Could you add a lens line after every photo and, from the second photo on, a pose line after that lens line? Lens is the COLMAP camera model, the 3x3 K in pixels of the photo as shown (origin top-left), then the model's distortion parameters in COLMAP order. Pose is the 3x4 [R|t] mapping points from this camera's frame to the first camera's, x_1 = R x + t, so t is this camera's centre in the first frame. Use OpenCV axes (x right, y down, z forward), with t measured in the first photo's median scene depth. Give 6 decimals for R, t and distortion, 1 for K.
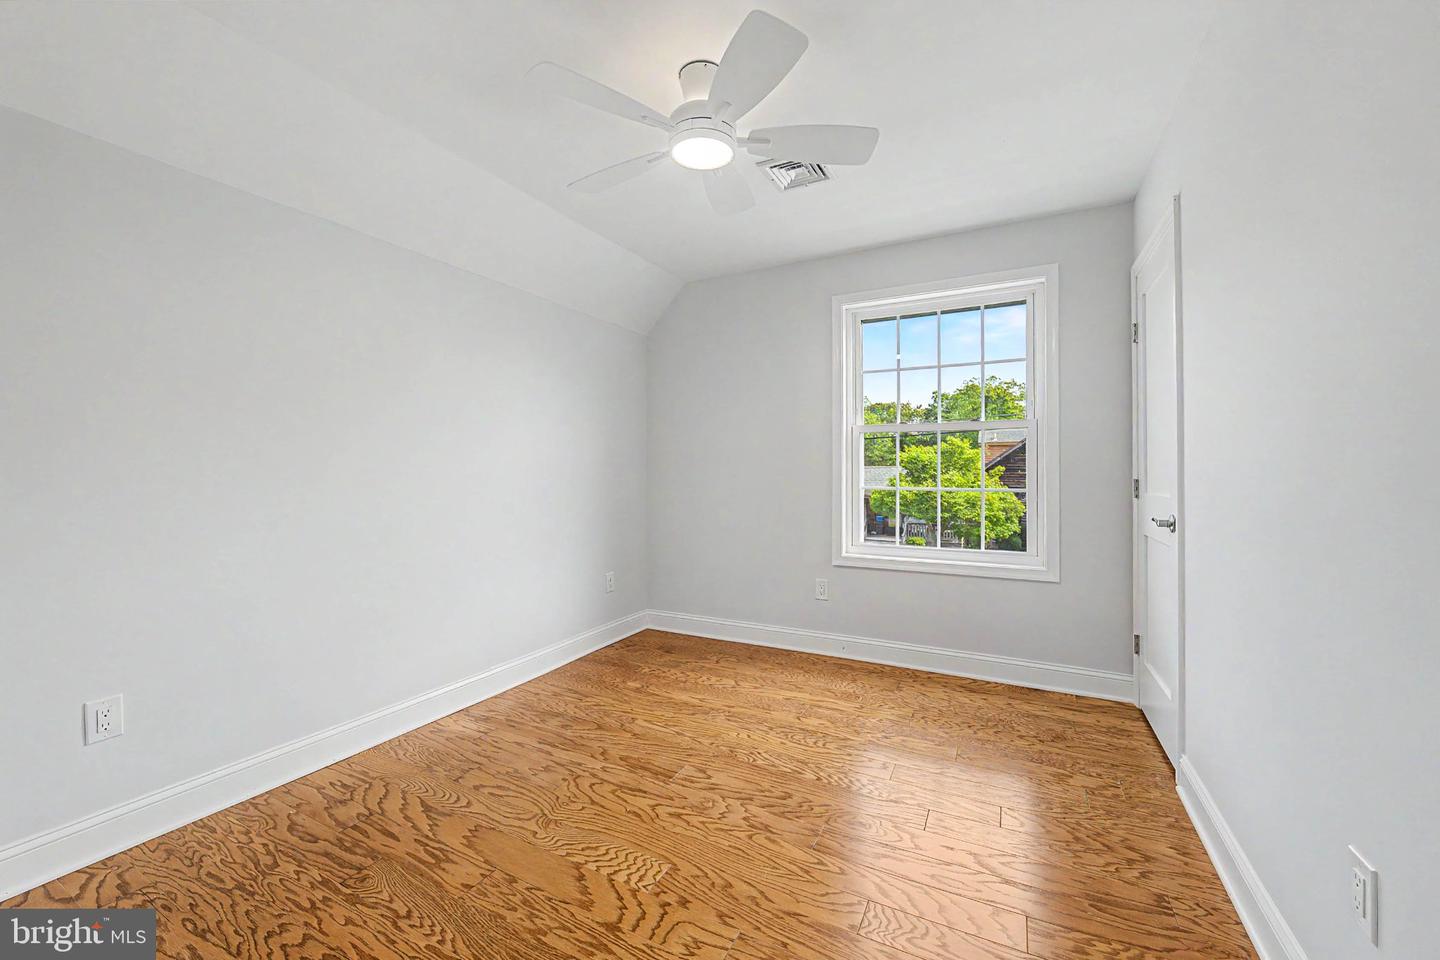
lens RADIAL K [[572.3, 0, 712.5], [0, 572.3, 477.4], [0, 0, 1]] dist [-0.005882, -0.000186]
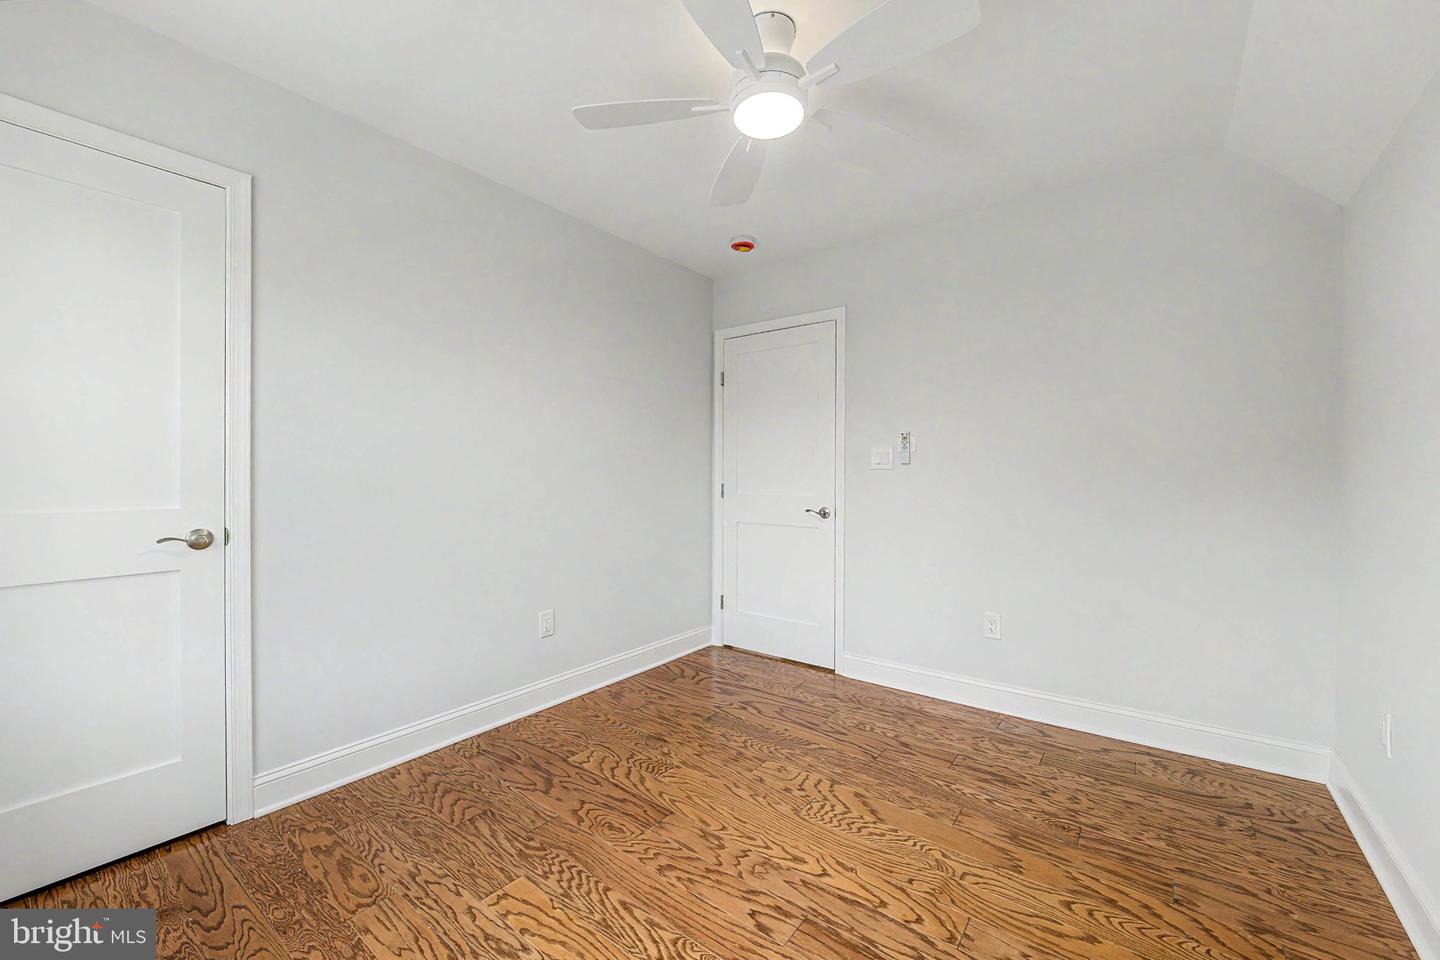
lens RADIAL K [[572.3, 0, 712.5], [0, 572.3, 477.4], [0, 0, 1]] dist [-0.005882, -0.000186]
pose [[-0.985197, -0.002733, 0.171404, -0.089263], [0.000099, 0.999864, 0.016512, -0.026219], [-0.171426, 0.016284, -0.985062, 1.987601]]
